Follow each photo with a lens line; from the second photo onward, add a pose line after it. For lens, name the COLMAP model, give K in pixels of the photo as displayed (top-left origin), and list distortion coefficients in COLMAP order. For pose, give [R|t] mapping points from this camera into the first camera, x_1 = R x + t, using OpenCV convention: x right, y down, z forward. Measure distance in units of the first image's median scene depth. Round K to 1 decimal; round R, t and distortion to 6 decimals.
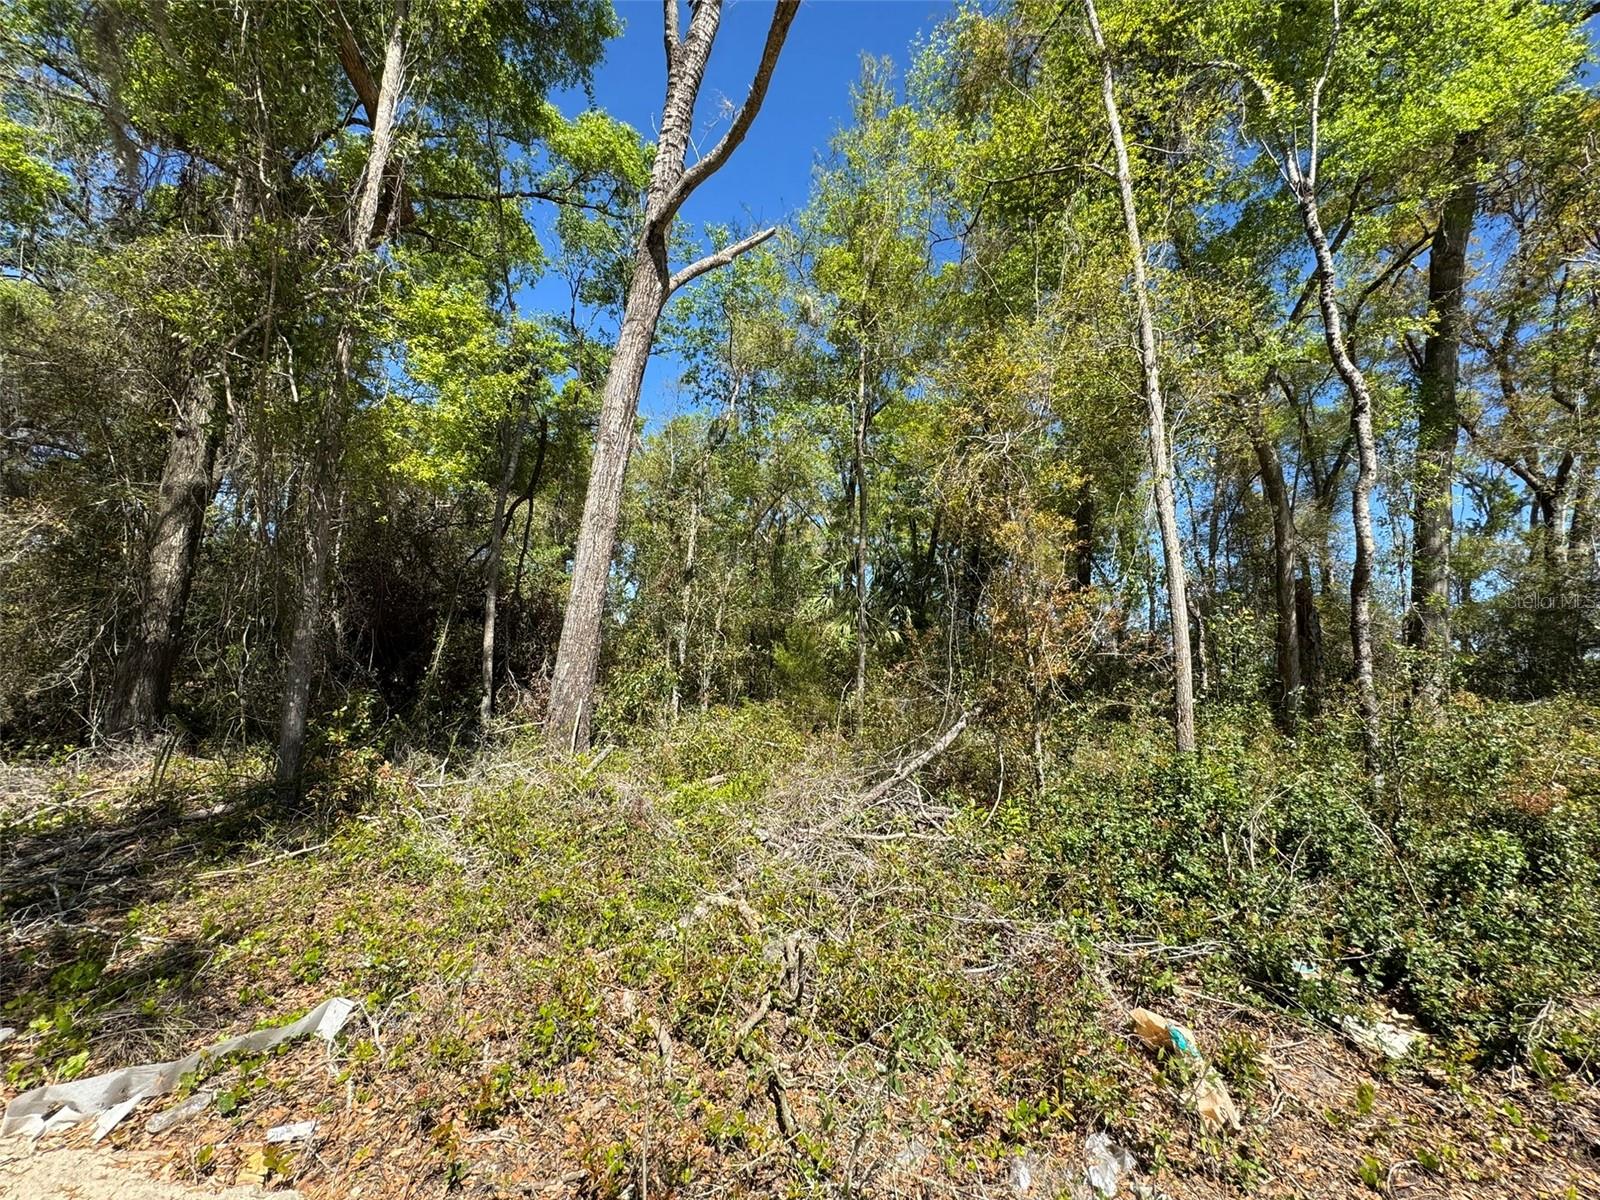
lens RADIAL K [[627.5, 0, 799.1], [0, 627.5, 595.0], [0, 0, 1]] dist [-0.001519, 0.000160]
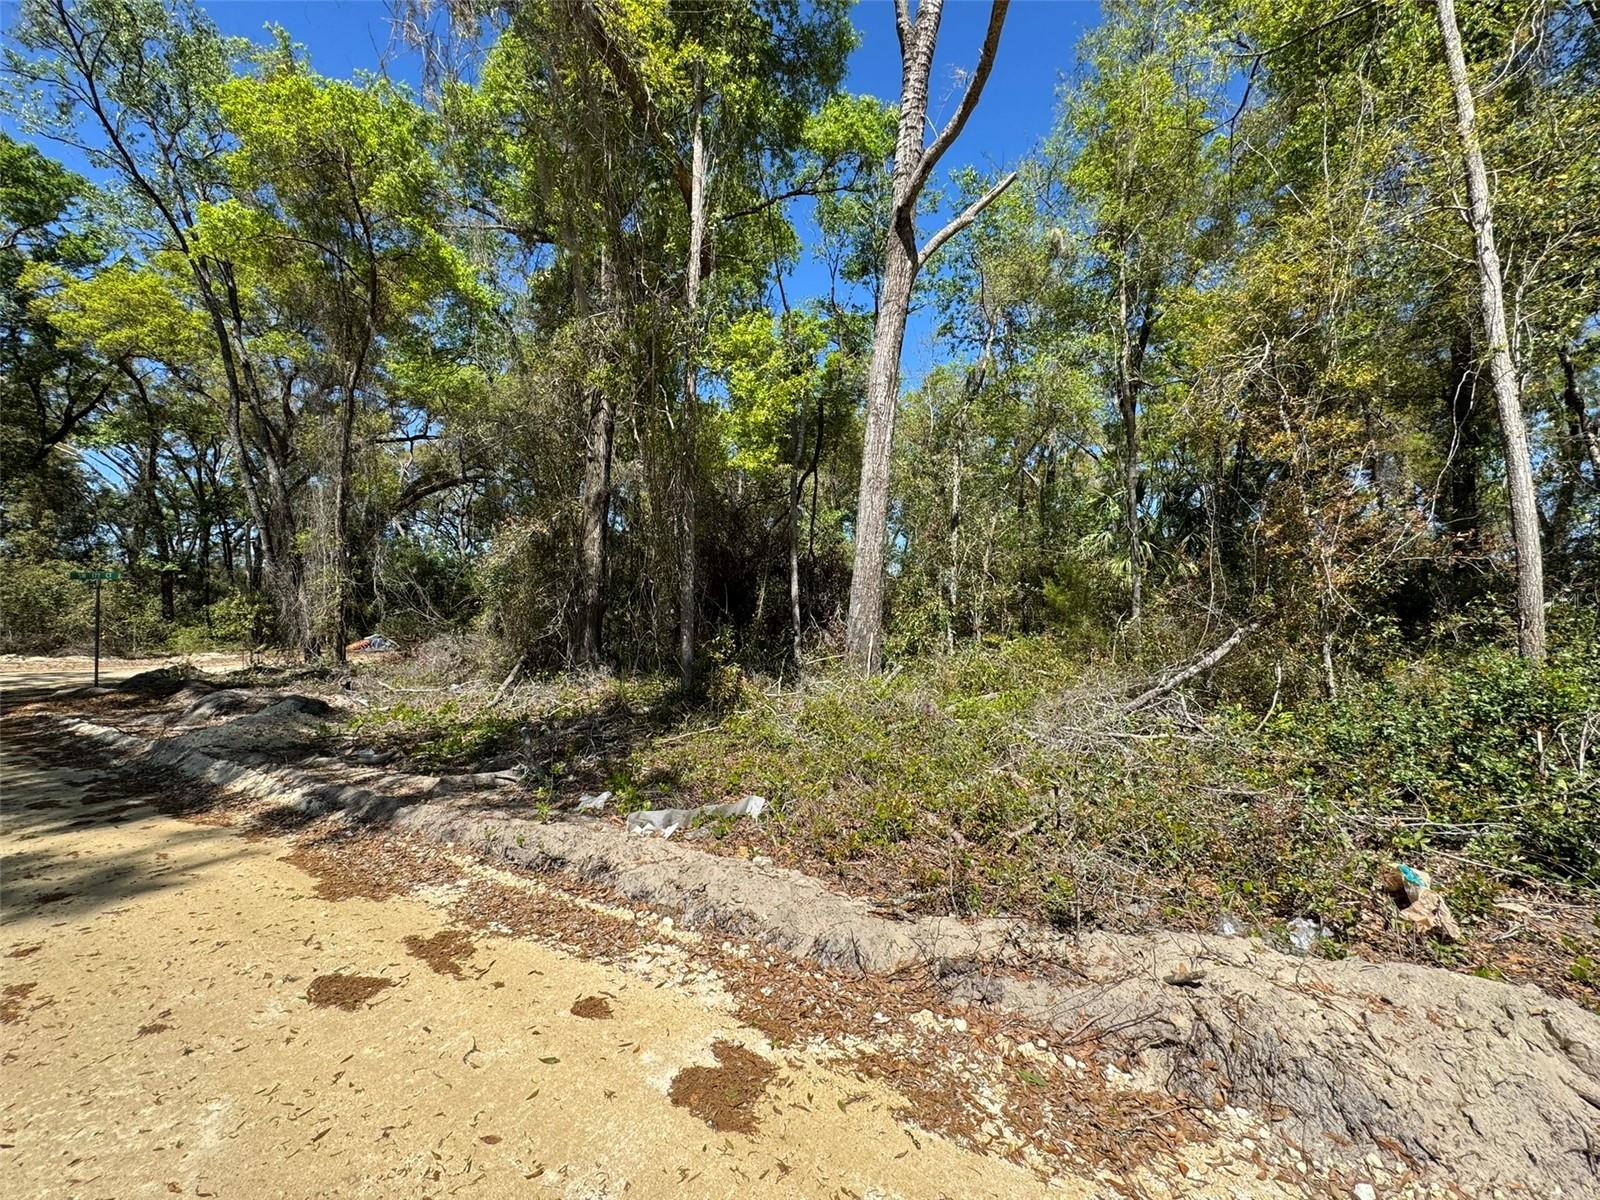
lens RADIAL K [[627.5, 0, 799.1], [0, 627.5, 595.0], [0, 0, 1]] dist [-0.001519, 0.000160]
pose [[0.909014, -0.053285, -0.413345, 0.026735], [0.084579, 0.994741, 0.057768, 0.009562], [0.408093, -0.087472, 0.908740, -0.136976]]
